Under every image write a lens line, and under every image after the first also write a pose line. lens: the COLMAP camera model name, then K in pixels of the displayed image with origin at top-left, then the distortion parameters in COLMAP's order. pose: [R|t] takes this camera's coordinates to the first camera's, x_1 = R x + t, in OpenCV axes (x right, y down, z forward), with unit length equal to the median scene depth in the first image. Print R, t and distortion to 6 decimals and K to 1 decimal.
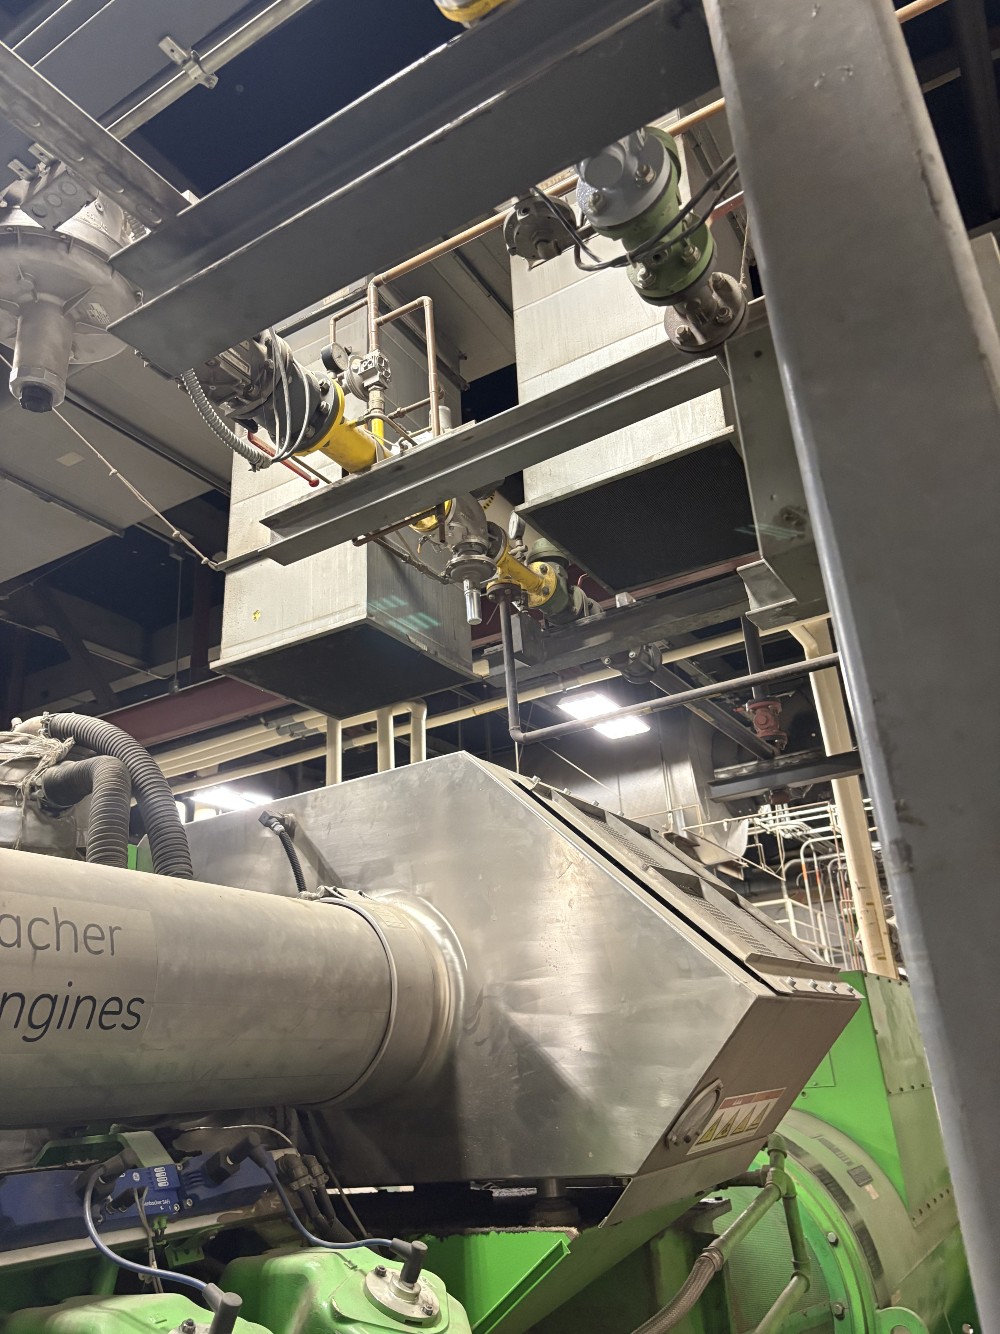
lens RADIAL K [[1004.4, 0, 500.0], [0, 1004.4, 667.1], [0, 0, 1]] dist [0.002005, 0.000113]
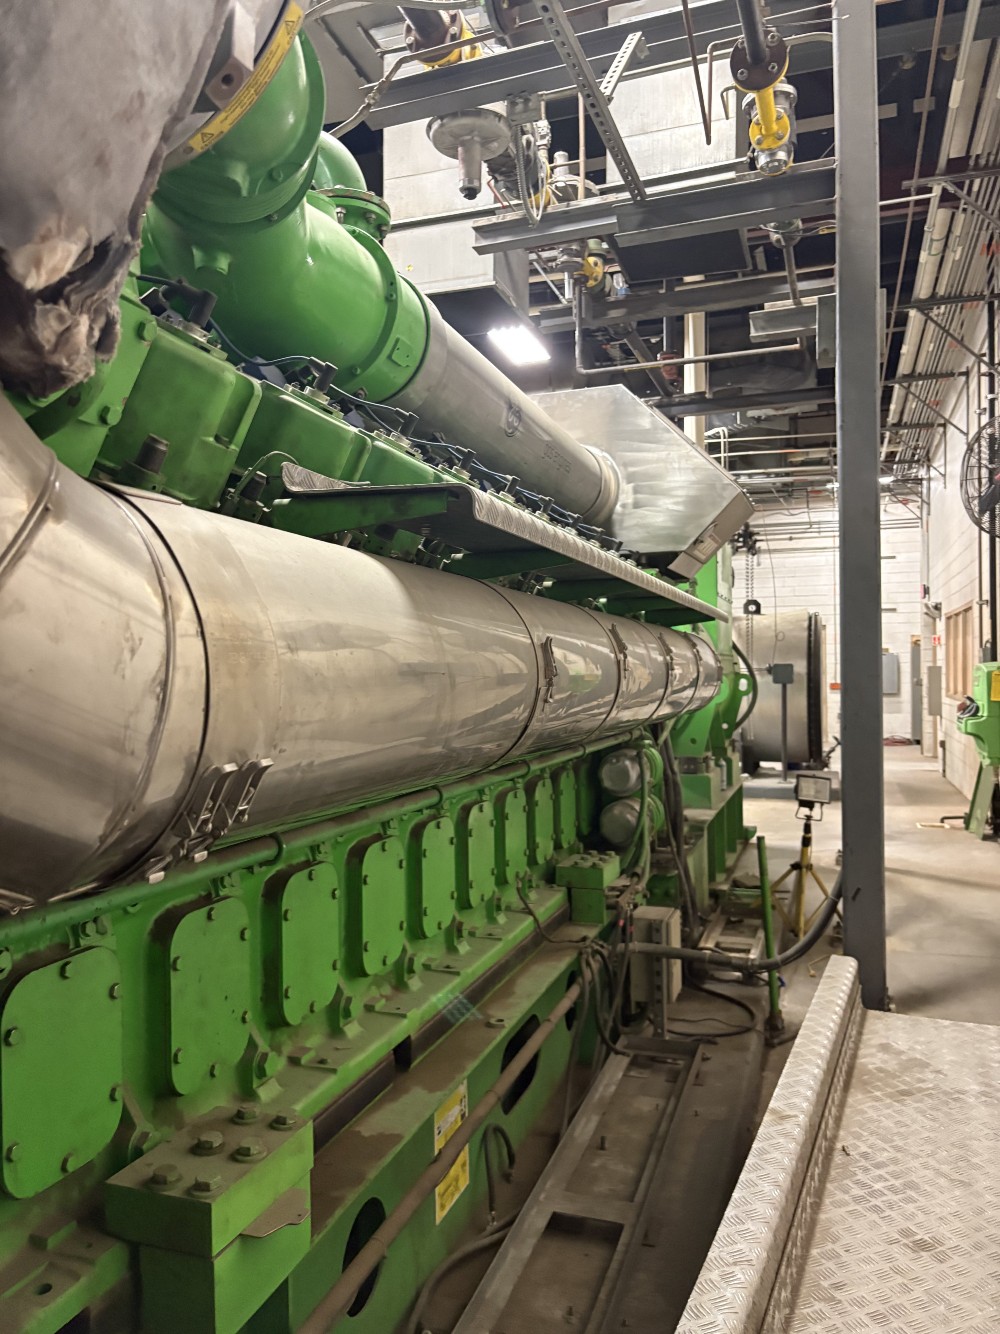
lens RADIAL K [[1004.4, 0, 498.3], [0, 1004.4, 669.1], [0, 0, 1]] dist [0.002005, 0.000113]
pose [[0.976803, 0.056191, 0.206638, -0.396612], [-0.129647, 0.923190, 0.361816, -0.058109], [-0.170436, -0.380213, 0.909060, -0.664253]]
